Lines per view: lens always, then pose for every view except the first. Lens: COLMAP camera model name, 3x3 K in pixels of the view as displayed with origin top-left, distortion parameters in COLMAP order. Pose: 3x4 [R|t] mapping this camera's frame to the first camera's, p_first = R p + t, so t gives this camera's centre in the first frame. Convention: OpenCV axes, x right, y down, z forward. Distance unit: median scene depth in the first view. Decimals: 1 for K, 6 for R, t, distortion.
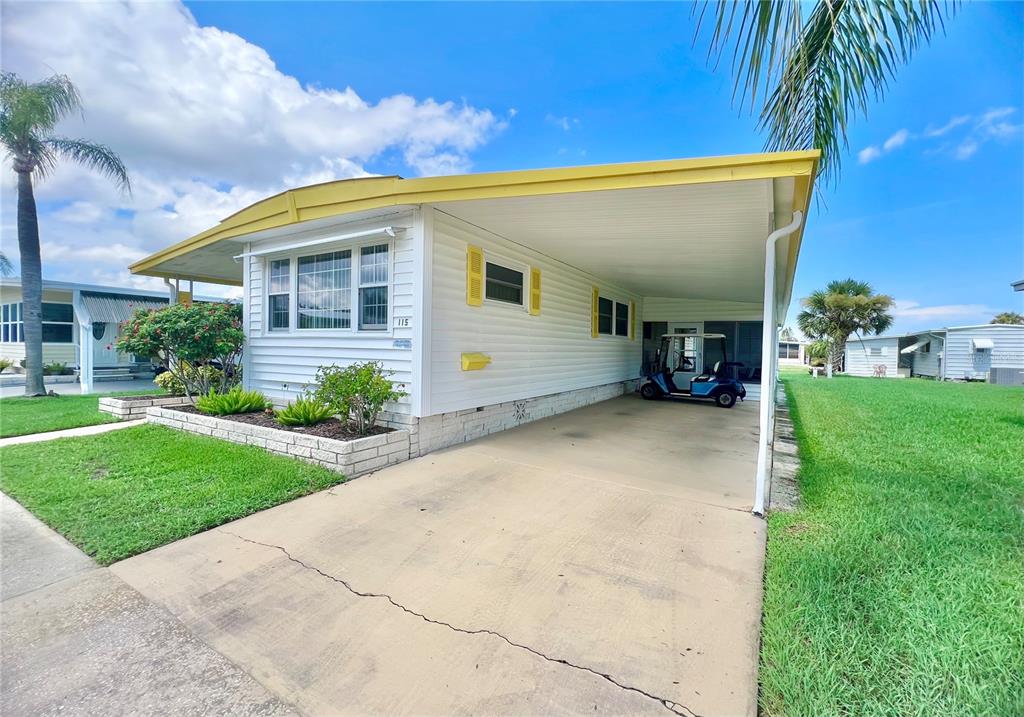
lens RADIAL K [[432.1, 0, 512.4], [0, 432.1, 357.3], [0, 0, 1]] dist [0.001674, 0.000273]
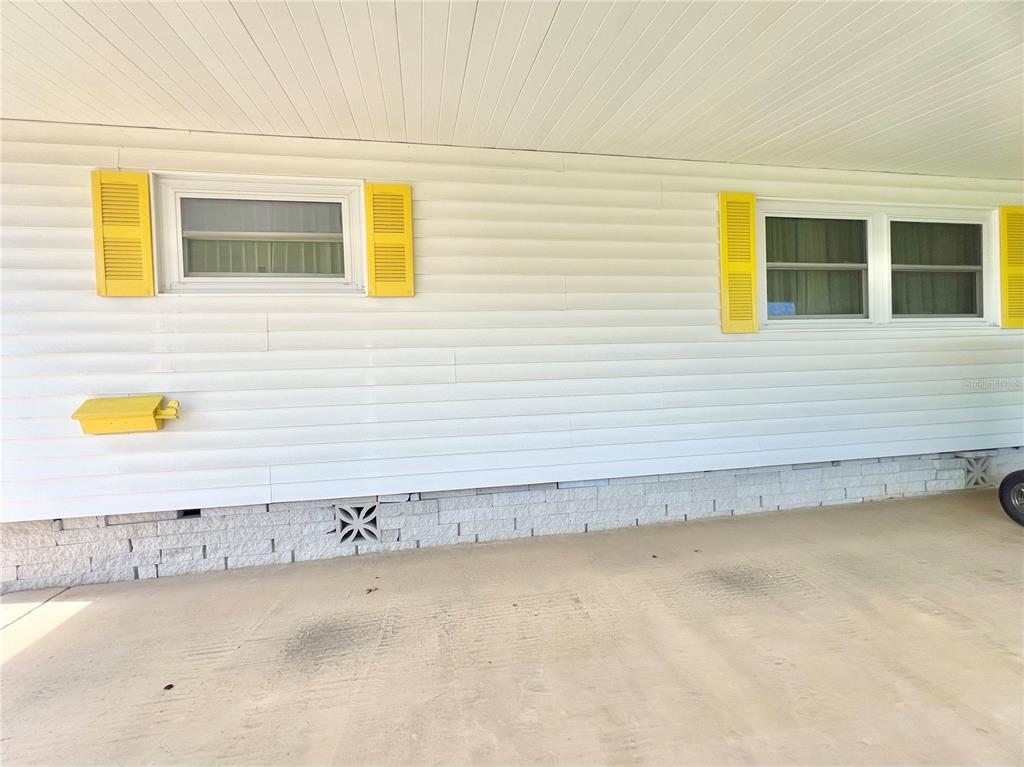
lens RADIAL K [[488.8, 0, 512.2], [0, 488.8, 384.0], [0, 0, 1]] dist [-0.003696, -0.000204]
pose [[0.675334, -0.021411, -0.737201, 0.480757], [0.026869, 0.999629, -0.004419, -0.008684], [0.737023, -0.016823, 0.675659, 0.776238]]
